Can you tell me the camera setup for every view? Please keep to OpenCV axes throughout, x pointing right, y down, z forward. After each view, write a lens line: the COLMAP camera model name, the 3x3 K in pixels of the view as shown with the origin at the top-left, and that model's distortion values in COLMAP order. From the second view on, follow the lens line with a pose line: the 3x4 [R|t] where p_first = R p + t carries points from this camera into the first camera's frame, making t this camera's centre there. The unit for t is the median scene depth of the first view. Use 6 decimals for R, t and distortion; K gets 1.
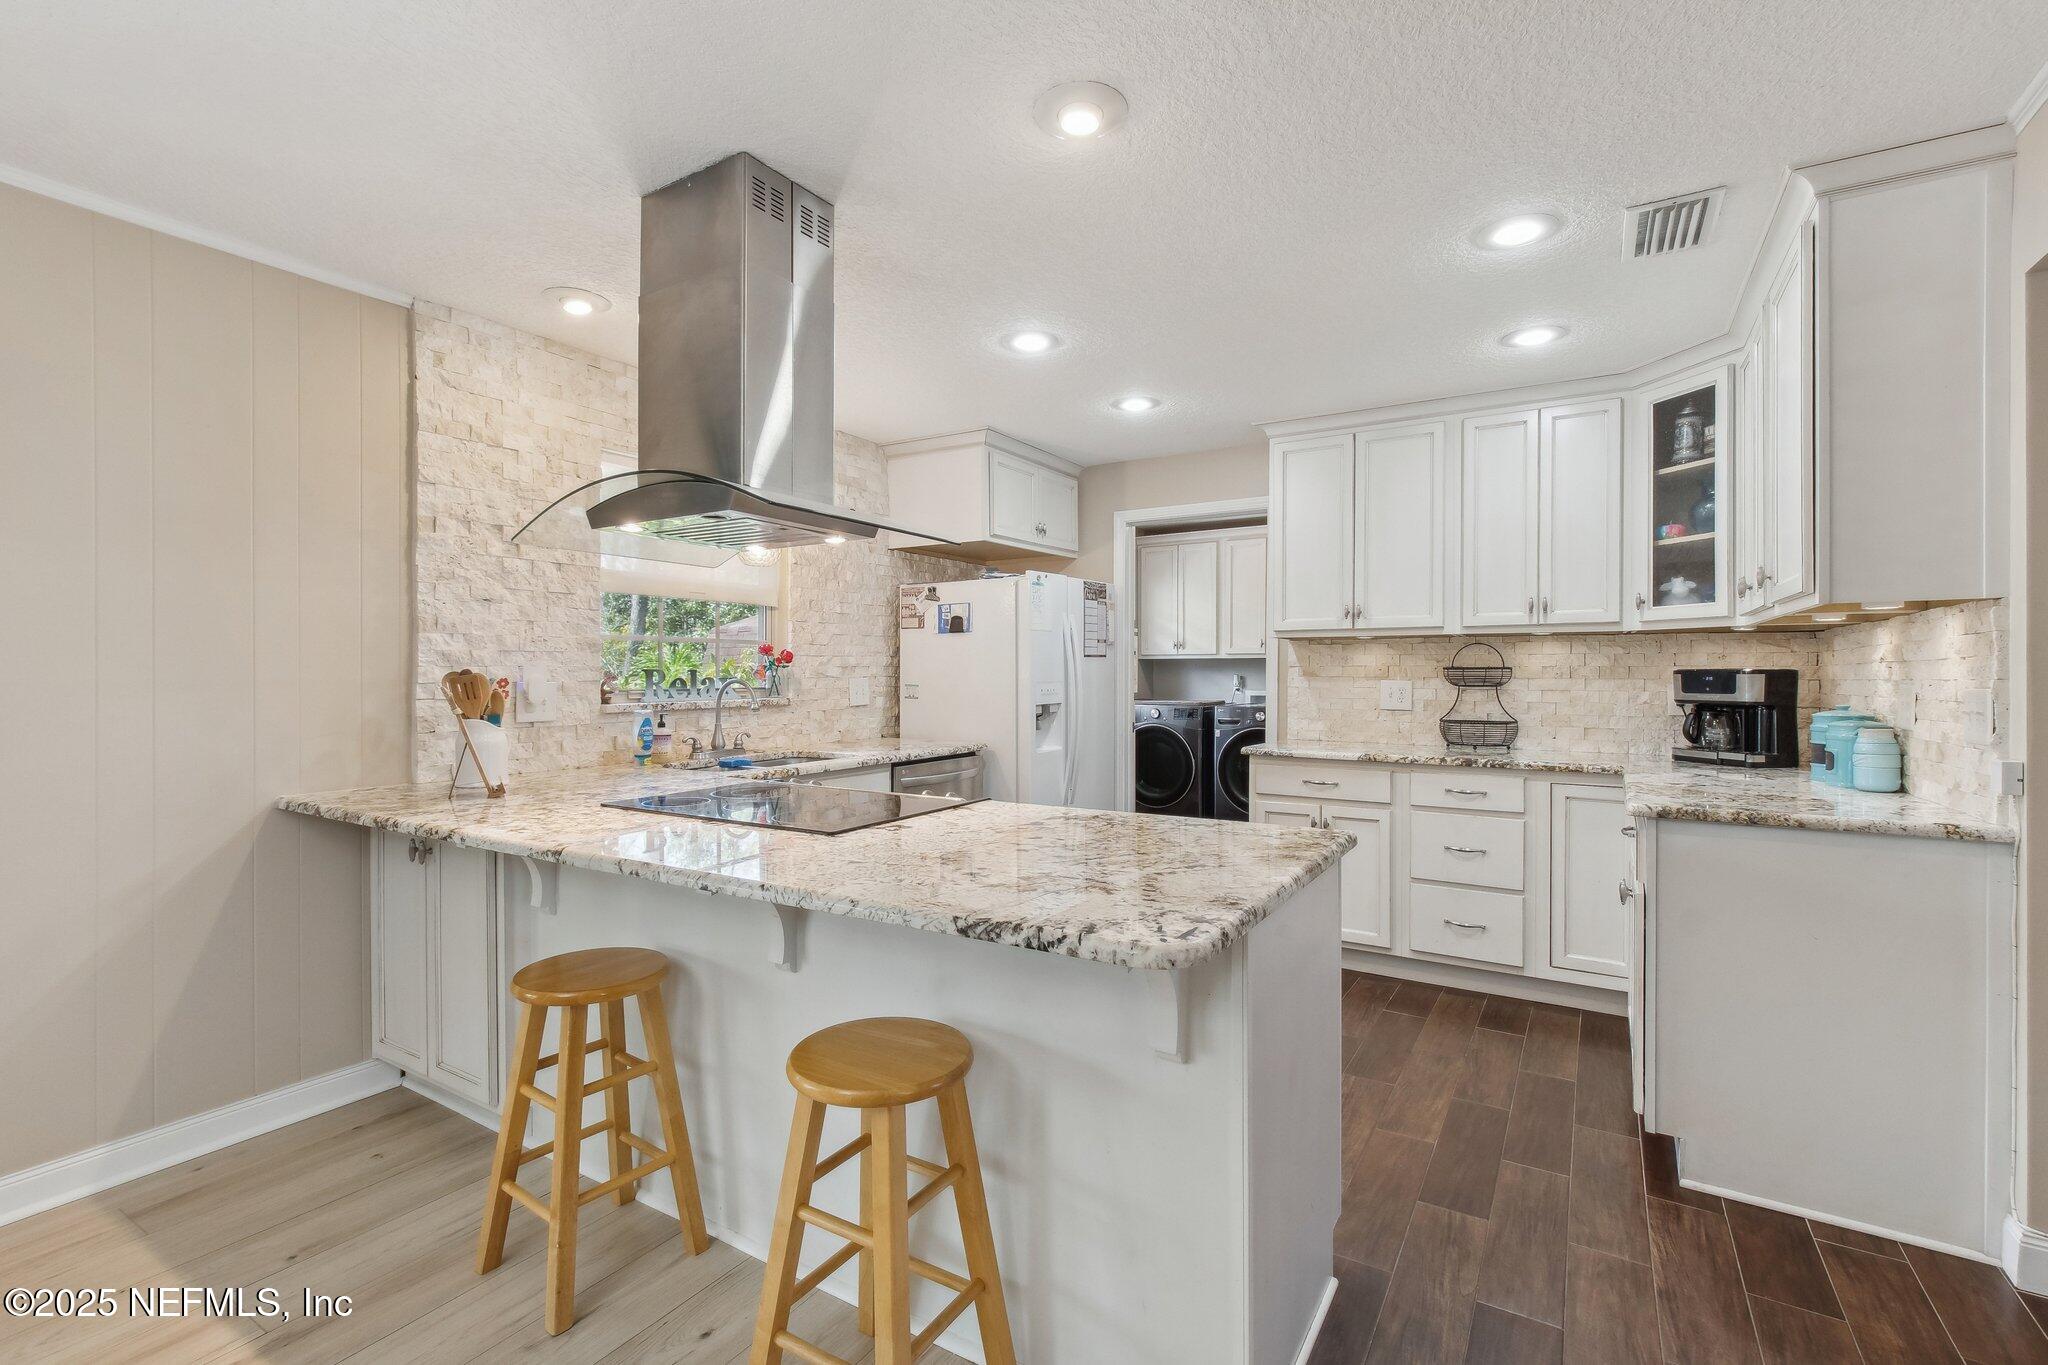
lens RADIAL K [[906.6, 0, 1020.8], [0, 906.6, 677.5], [0, 0, 1]] dist [0.003230, -0.001175]
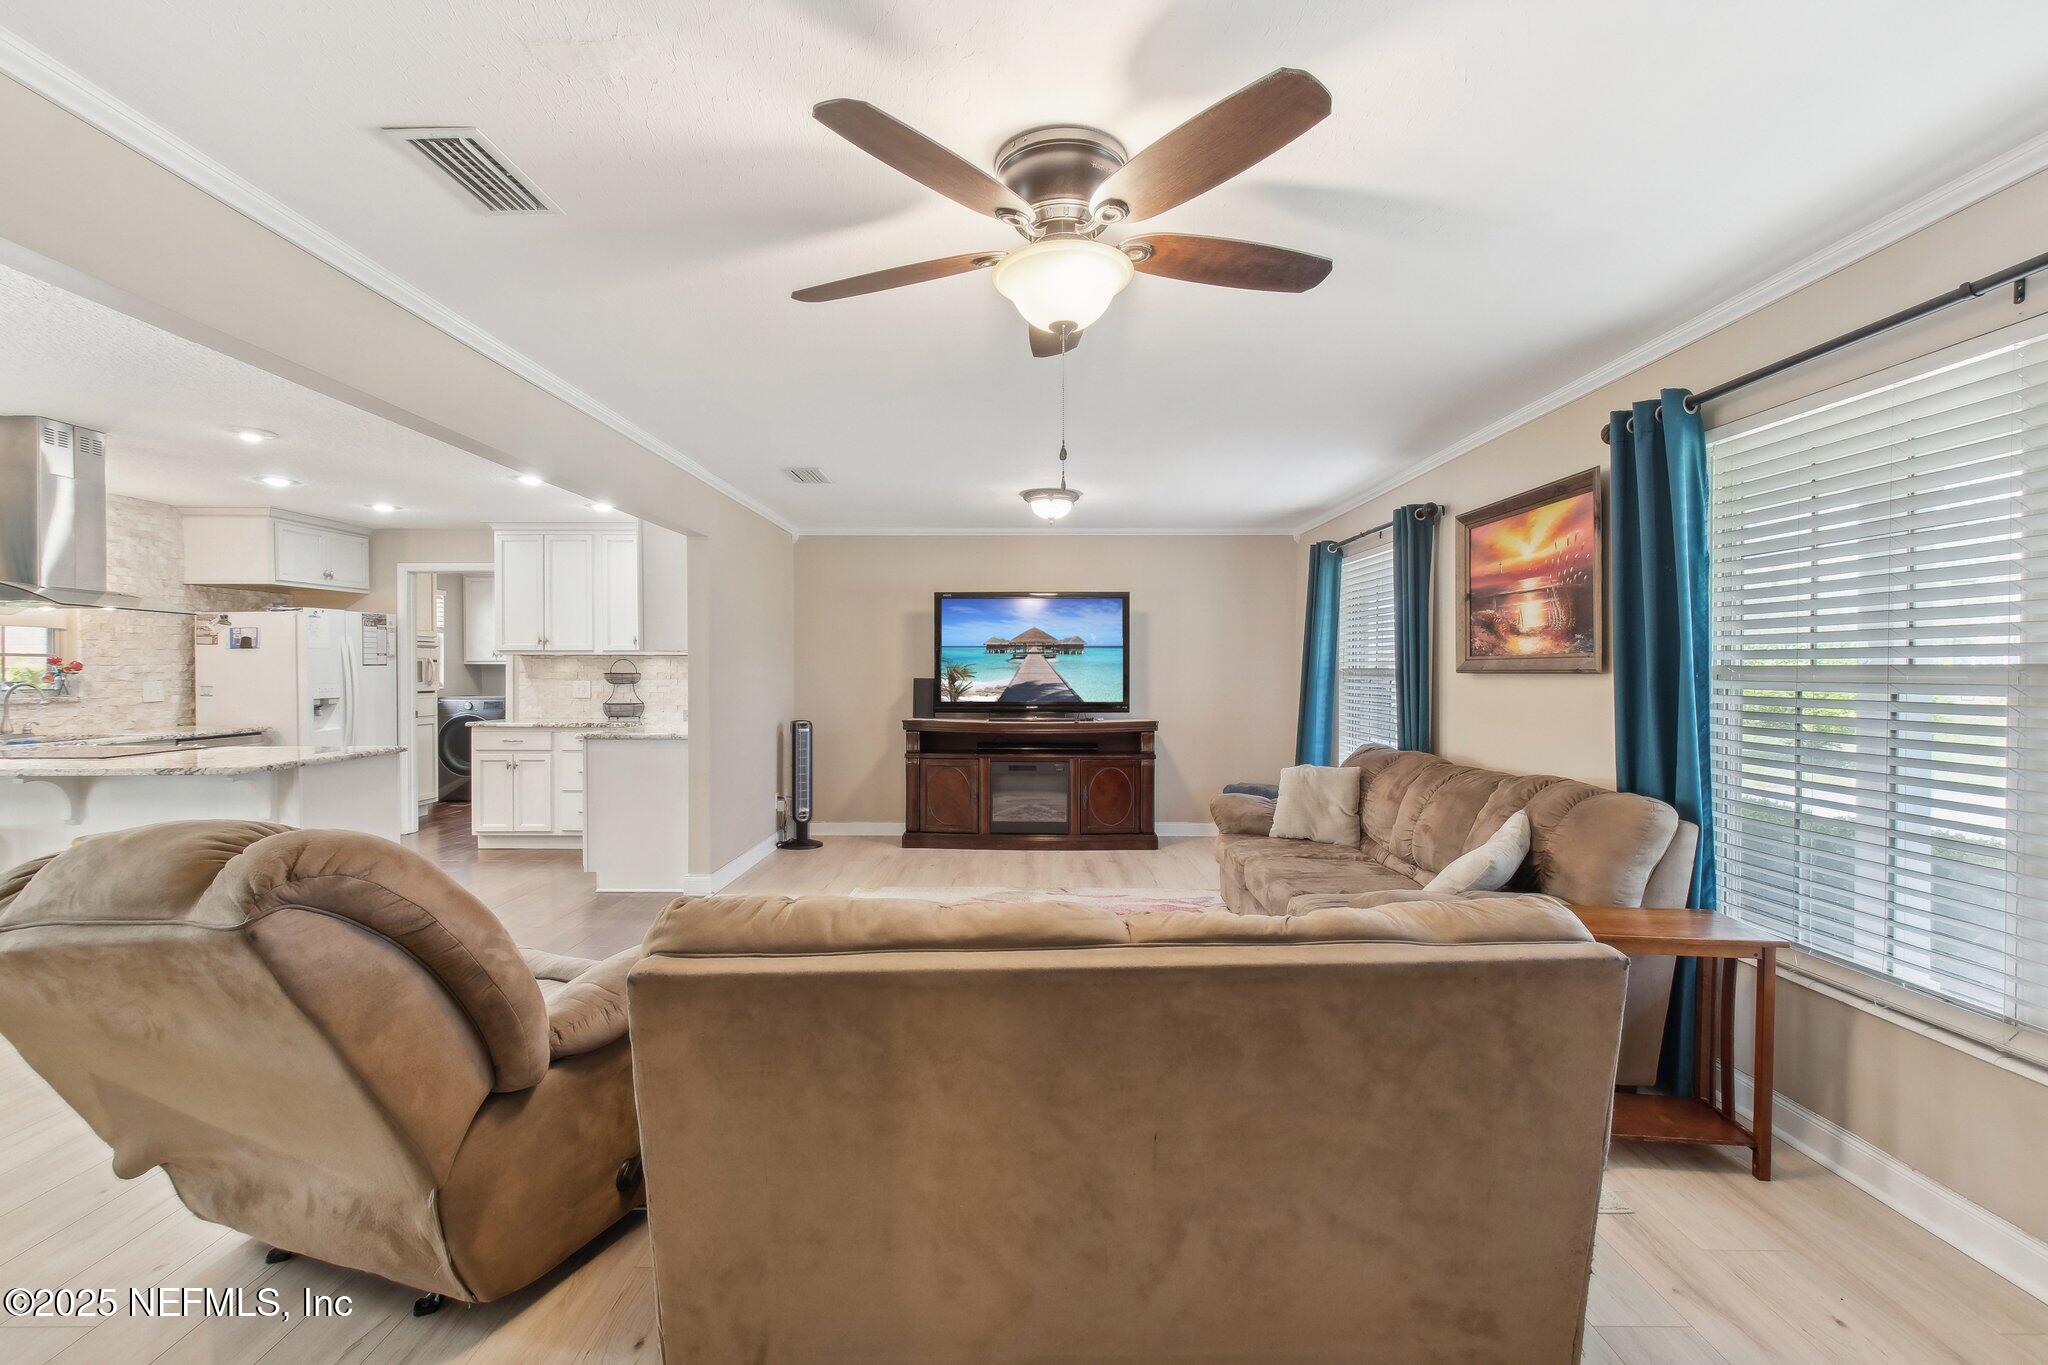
lens RADIAL K [[906.6, 0, 1016.4], [0, 906.6, 678.6], [0, 0, 1]] dist [0.003230, -0.001175]
pose [[0.856250, -0.005991, 0.516527, 0.263927], [0.003722, 0.999978, 0.005429, -0.007242], [-0.516548, -0.002726, 0.856254, -0.963358]]
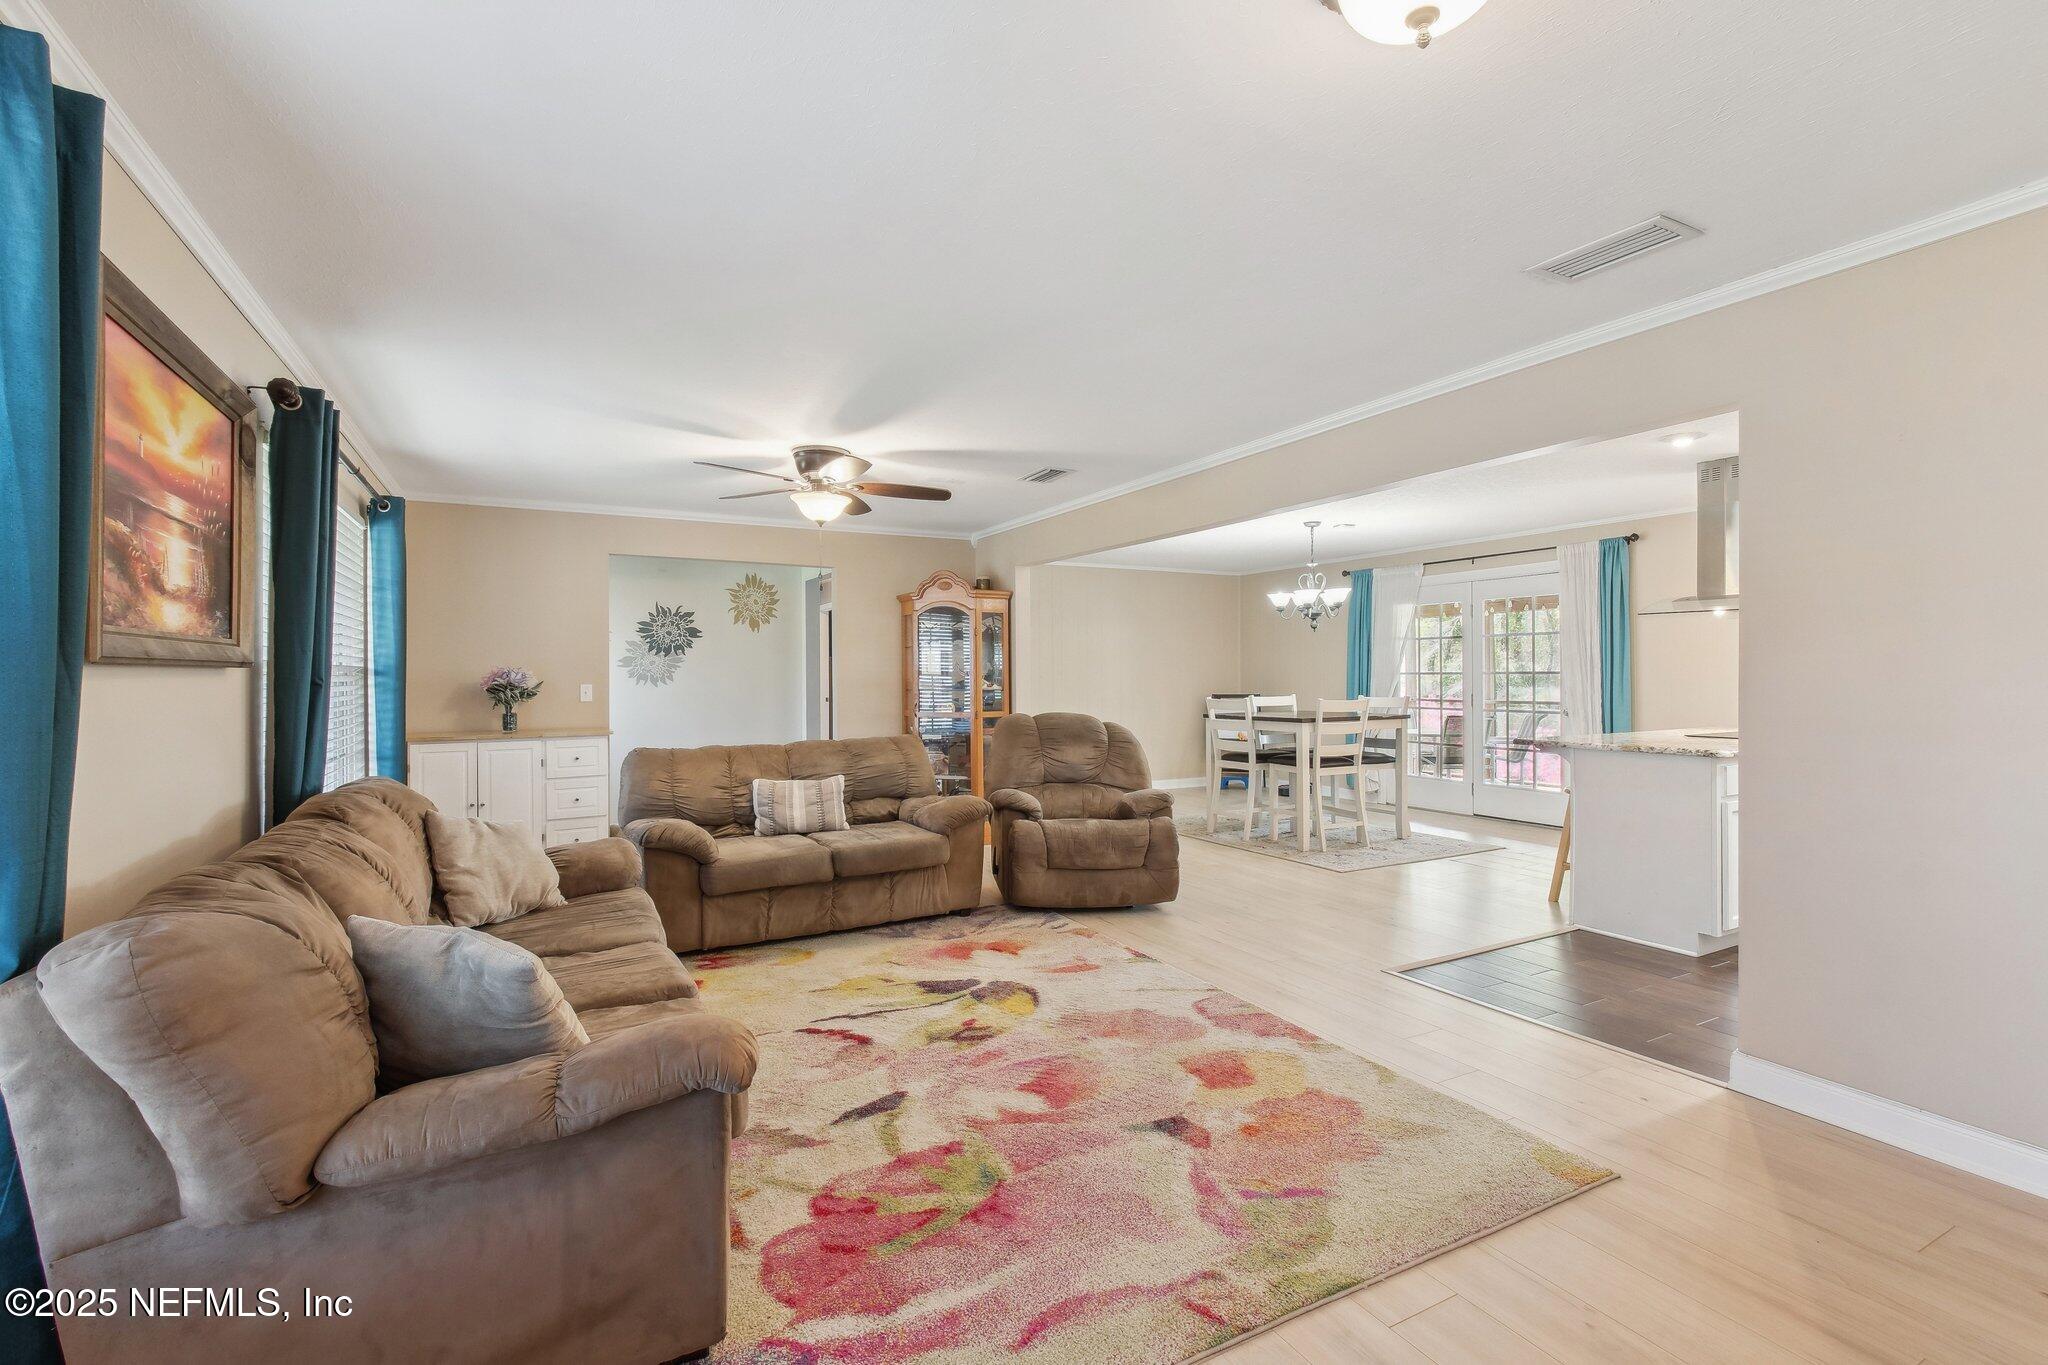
lens RADIAL K [[906.6, 0, 999.5], [0, 906.6, 684.0], [0, 0, 1]] dist [0.003230, -0.001175]
pose [[-0.518096, 0.011127, -0.855250, 1.501643], [-0.000936, 0.999907, 0.013576, -0.002099], [0.855322, 0.007834, -0.518038, 0.348669]]
